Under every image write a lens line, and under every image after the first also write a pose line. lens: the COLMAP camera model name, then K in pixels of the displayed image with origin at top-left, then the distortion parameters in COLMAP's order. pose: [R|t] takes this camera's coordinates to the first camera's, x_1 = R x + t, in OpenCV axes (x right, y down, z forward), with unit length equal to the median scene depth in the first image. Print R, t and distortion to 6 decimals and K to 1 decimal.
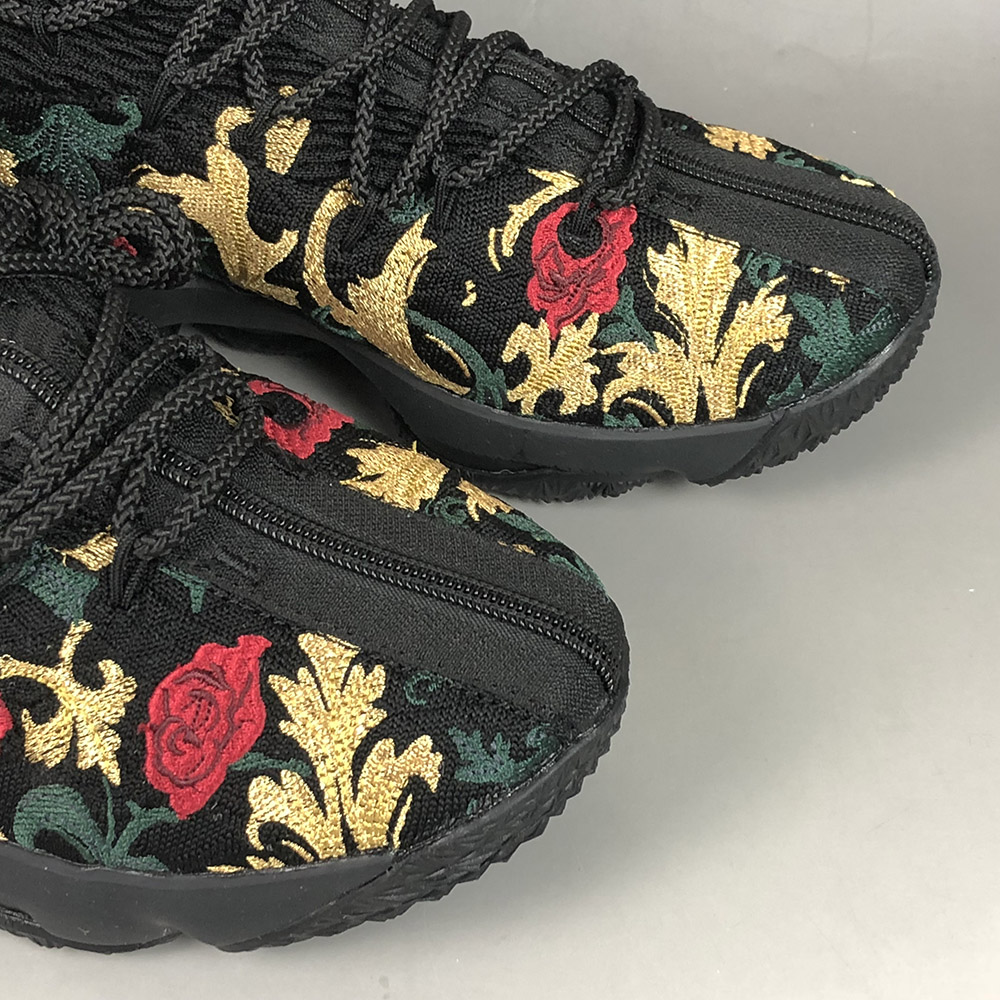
lens RADIAL K [[2031.0, 0, 500.4], [0, 2031.0, 460.4], [0, 0, 1]] dist [0.383960, -1.979995]
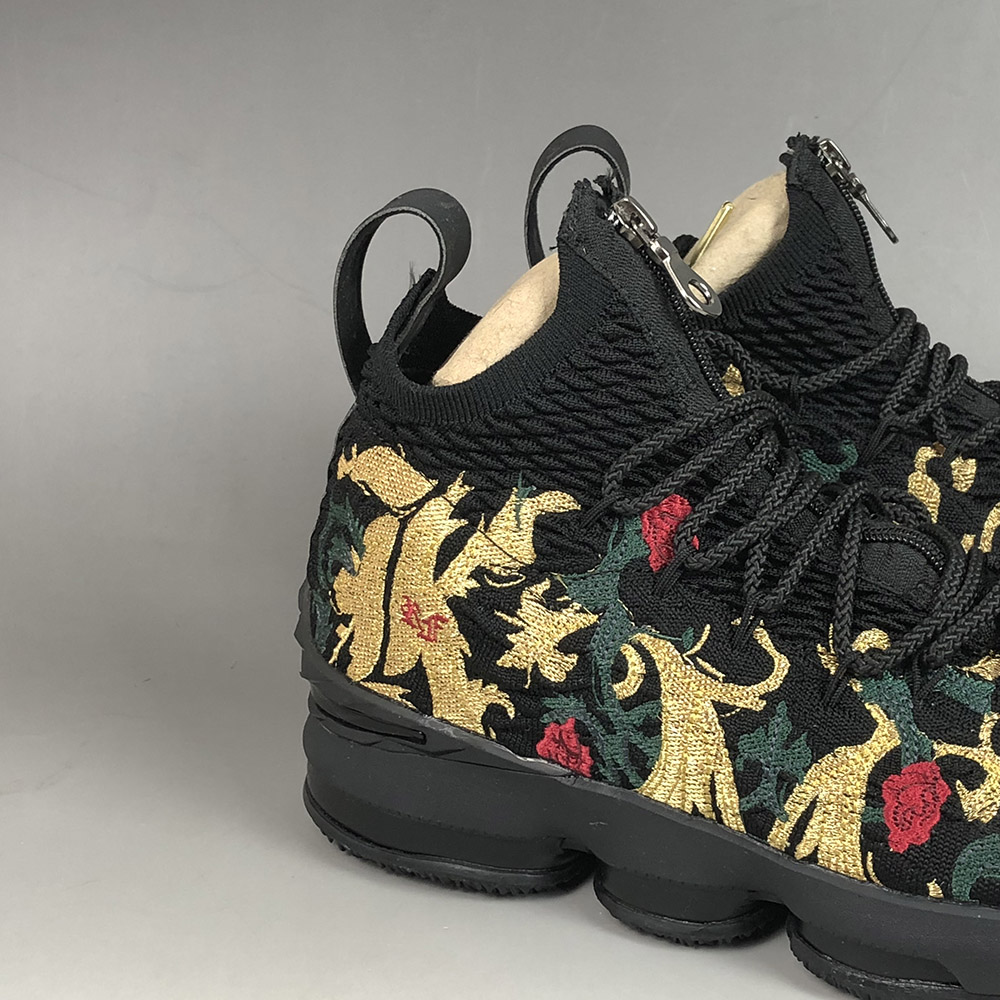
lens RADIAL K [[2031.0, 0, 500.4], [0, 2031.0, 460.4], [0, 0, 1]] dist [0.383960, -1.979995]
pose [[0.991452, 0.001293, 0.130467, -0.591780], [0.058064, 0.891102, -0.450073, 0.439936], [-0.116841, 0.453801, 0.883410, -0.180240]]
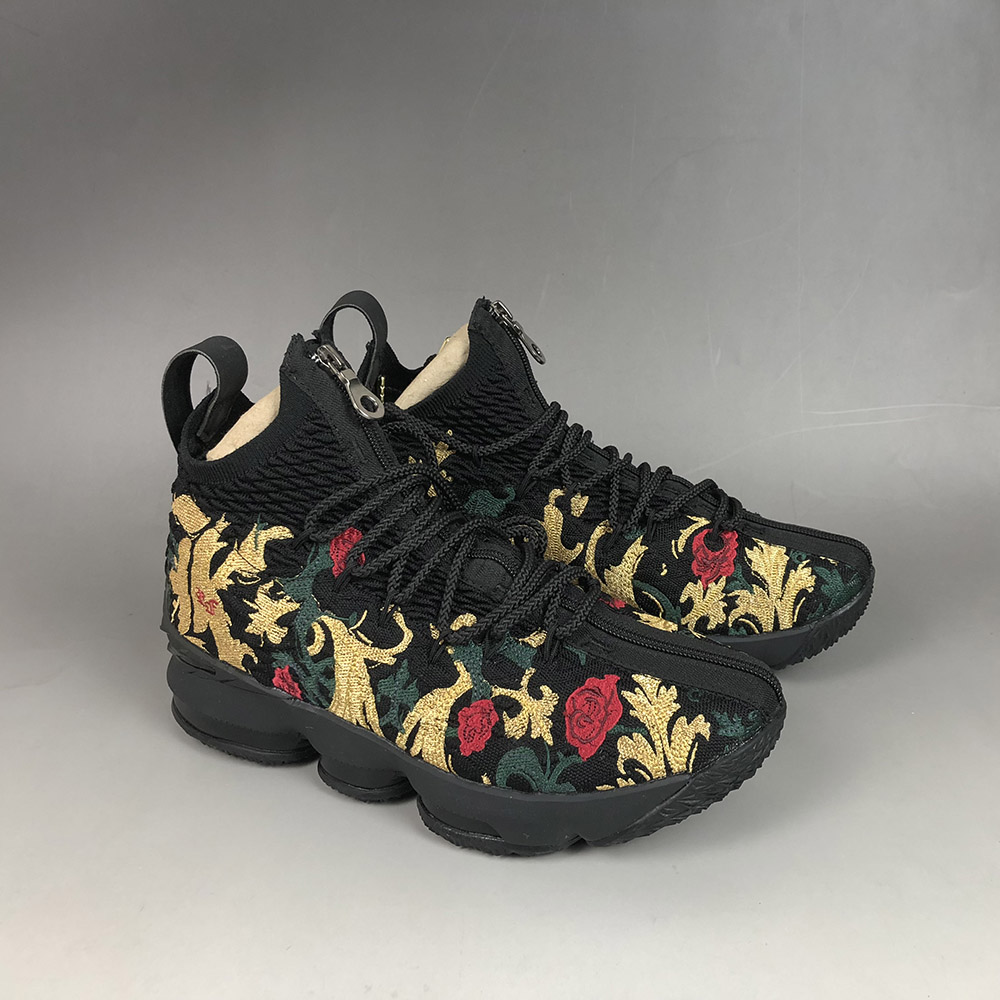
lens RADIAL K [[1126.1, 0, 498.6], [0, 1126.1, 454.4], [0, 0, 1]] dist [0.087865, -0.024555]
pose [[0.998943, 0.005092, 0.045685, -0.250138], [0.015307, 0.900278, -0.435045, 0.332709], [-0.043345, 0.435285, 0.899249, -0.129249]]
